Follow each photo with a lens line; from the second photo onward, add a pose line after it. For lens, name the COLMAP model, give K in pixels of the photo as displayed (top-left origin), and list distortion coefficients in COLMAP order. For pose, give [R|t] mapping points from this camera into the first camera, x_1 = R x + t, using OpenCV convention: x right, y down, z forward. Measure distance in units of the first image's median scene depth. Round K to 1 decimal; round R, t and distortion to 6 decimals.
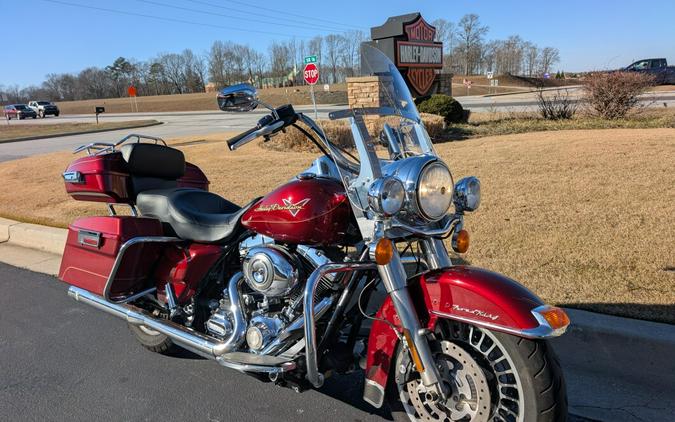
lens RADIAL K [[493.1, 0, 339.3], [0, 493.1, 238.8], [0, 0, 1]] dist [0.006627, -0.002491]
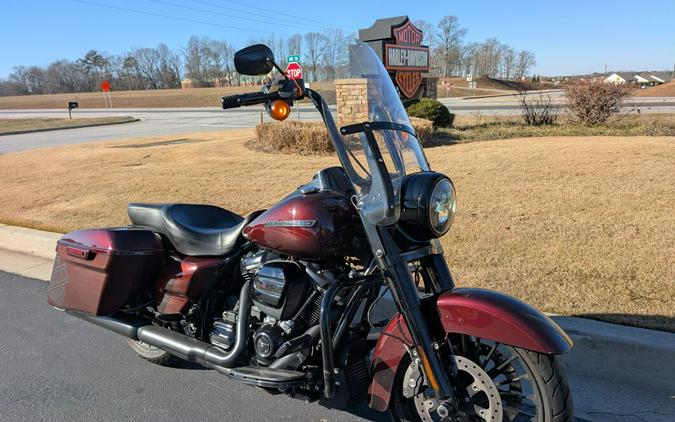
lens RADIAL K [[492.1, 0, 342.8], [0, 492.1, 248.4], [0, 0, 1]] dist [0.006368, -0.002585]
pose [[0.998587, 0.003337, 0.053030, -0.017632], [-0.004431, 0.999779, 0.020528, -0.005021], [-0.052950, -0.020734, 0.998382, -0.001583]]
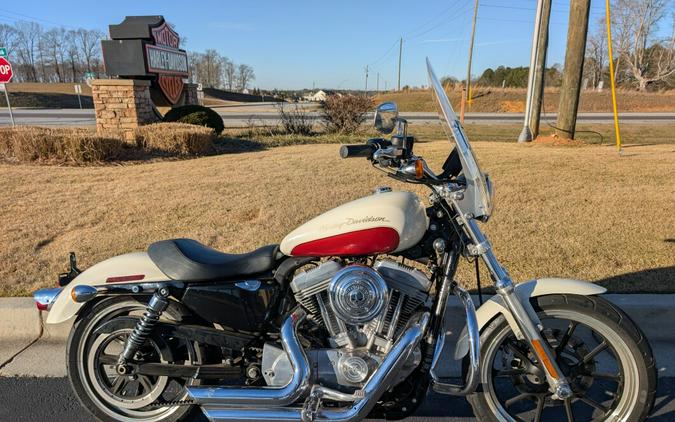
lens RADIAL K [[491.4, 0, 333.7], [0, 491.4, 256.0], [0, 0, 1]] dist [0.005604, -0.004624]
pose [[0.842337, -0.107902, 0.528039, -0.095926], [0.101473, 0.993983, 0.041244, -0.008005], [-0.529312, 0.018841, 0.848218, 0.036006]]
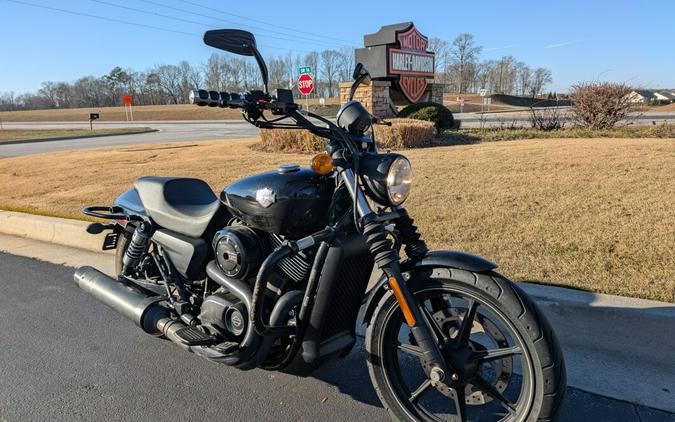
lens RADIAL K [[493.8, 0, 336.3], [0, 493.8, 238.6], [0, 0, 1]] dist [0.005974, -0.003263]
pose [[0.999665, 0.023893, 0.009902, 0.006146], [-0.023574, 0.999237, -0.031135, 0.018897], [-0.010638, 0.030891, 0.999466, 0.001109]]
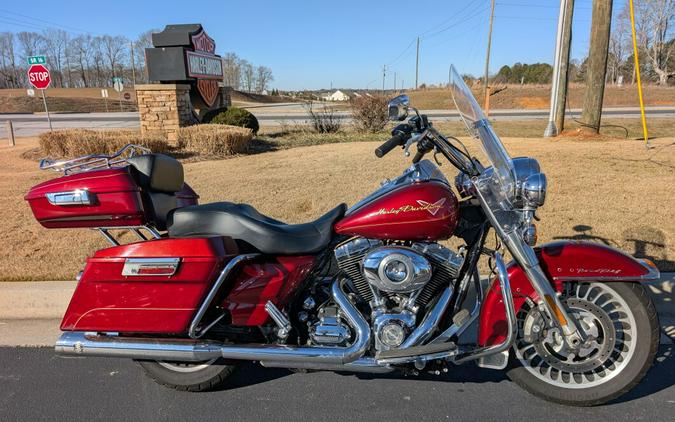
lens RADIAL K [[493.8, 0, 336.3], [0, 493.8, 238.6], [0, 0, 1]] dist [0.005974, -0.003263]
pose [[0.856518, -0.098627, 0.506605, -0.134024], [0.111248, 0.993778, 0.005383, -0.003664], [-0.503984, 0.051748, 0.862161, 0.024193]]
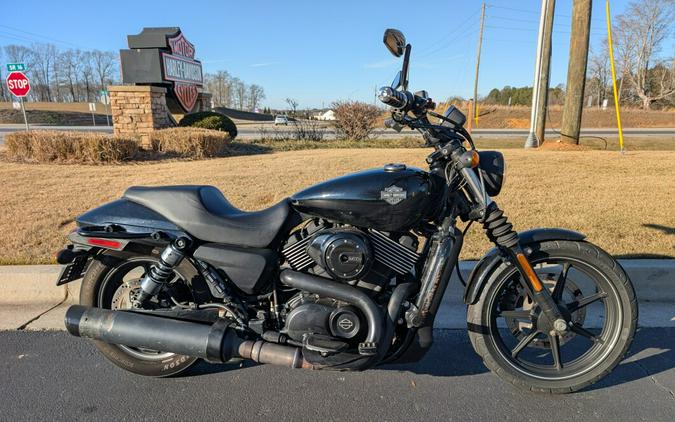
lens RADIAL K [[492.1, 0, 342.8], [0, 492.1, 248.4], [0, 0, 1]] dist [0.006368, -0.002585]
pose [[0.842215, -0.080886, 0.533040, -0.106837], [0.103310, 0.994573, -0.012310, 0.019127], [-0.529152, 0.065435, 0.846000, 0.028913]]
